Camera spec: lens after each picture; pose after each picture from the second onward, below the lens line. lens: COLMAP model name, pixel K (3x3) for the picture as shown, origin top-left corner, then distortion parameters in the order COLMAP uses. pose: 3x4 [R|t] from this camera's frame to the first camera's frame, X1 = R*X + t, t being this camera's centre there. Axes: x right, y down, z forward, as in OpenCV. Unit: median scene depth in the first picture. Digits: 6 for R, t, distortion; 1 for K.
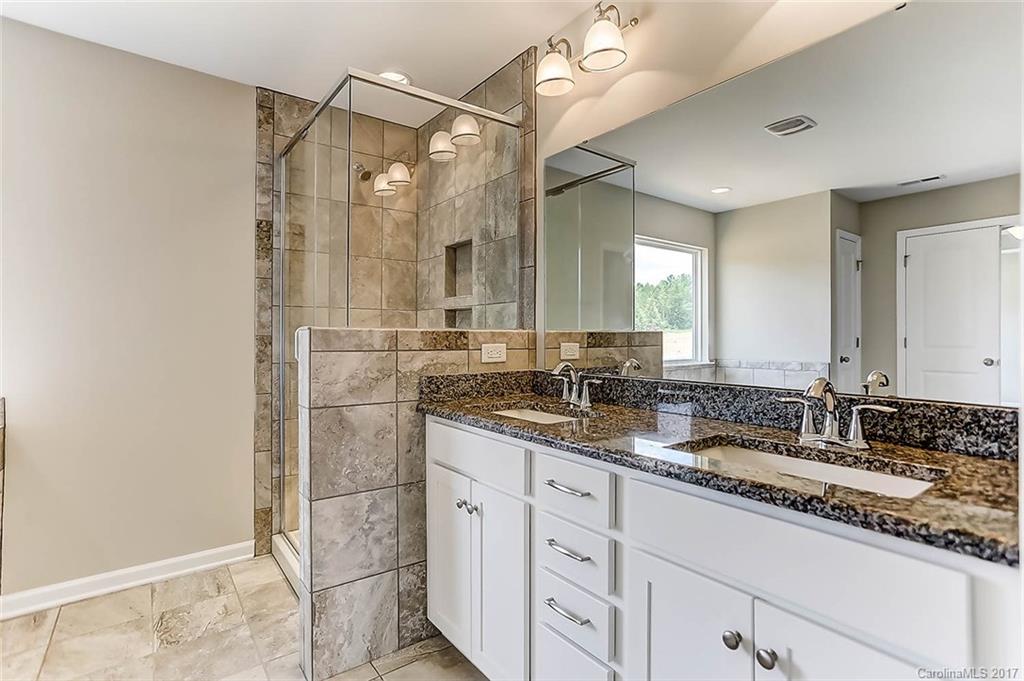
lens RADIAL K [[502.0, 0, 509.2], [0, 502.0, 338.5], [0, 0, 1]] dist [-0.028930, 0.016865]
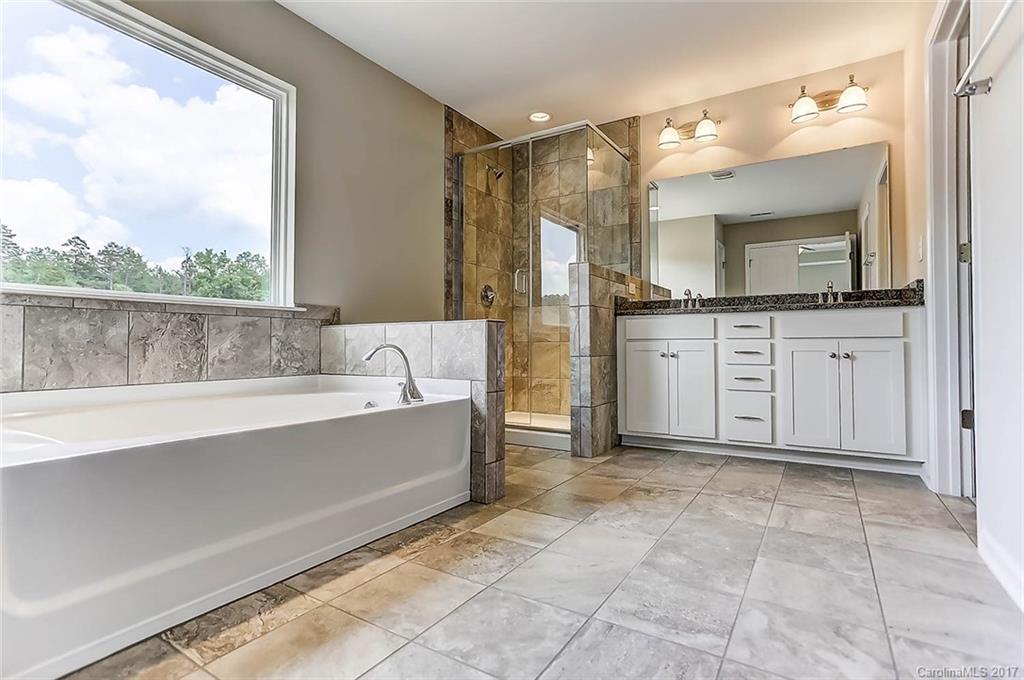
lens RADIAL K [[502.0, 0, 510.5], [0, 502.0, 338.0], [0, 0, 1]] dist [-0.028930, 0.016865]
pose [[0.934349, 0.002714, 0.356349, -1.170909], [0.003183, 0.999868, -0.015959, 0.254372], [-0.356345, 0.016046, 0.934217, -0.538110]]
